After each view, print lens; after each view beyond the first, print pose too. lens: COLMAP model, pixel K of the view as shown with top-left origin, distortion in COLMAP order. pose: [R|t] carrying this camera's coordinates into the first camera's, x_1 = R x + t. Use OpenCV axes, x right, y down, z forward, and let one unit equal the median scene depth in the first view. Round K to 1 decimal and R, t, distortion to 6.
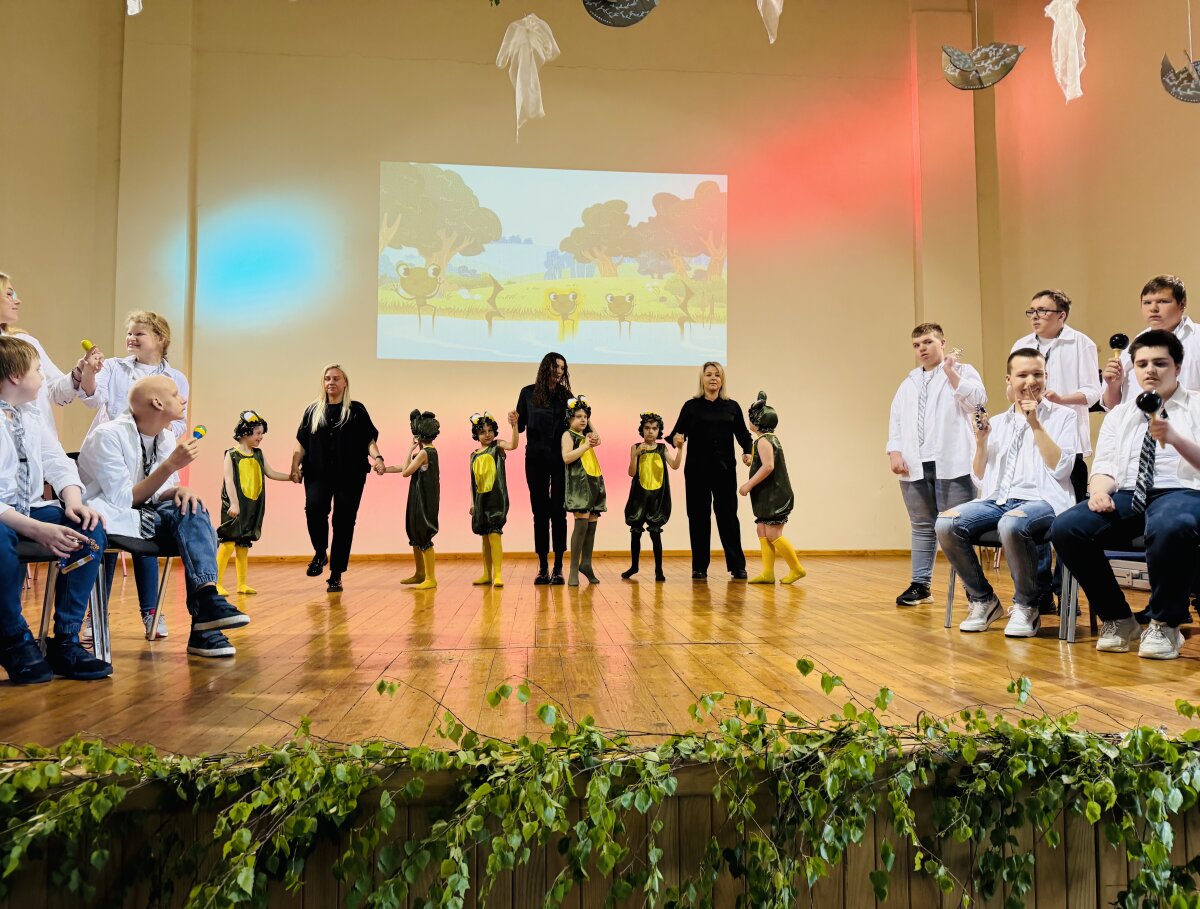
lens RADIAL K [[866.2, 0, 610.0], [0, 866.2, 462.0], [0, 0, 1]] dist [0.006073, -0.002130]
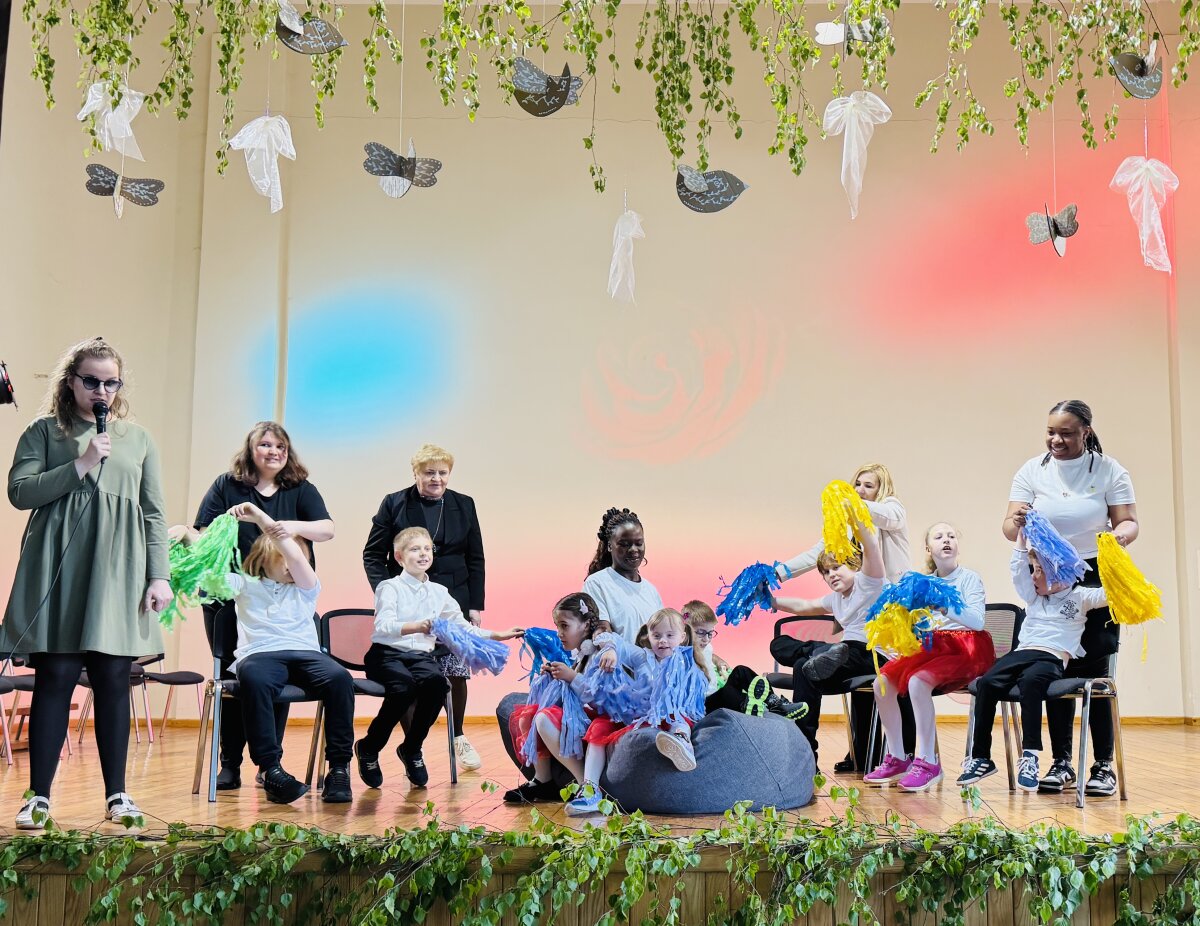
lens RADIAL K [[1149.3, 0, 711.9], [0, 1149.3, 530.1], [0, 0, 1]] dist [0.081151, 0.000000]
pose [[0.996689, -0.004932, -0.081164, 0.252570], [0.000515, 0.998521, -0.054356, -0.042120], [0.081312, 0.054134, 0.995217, -0.838106]]
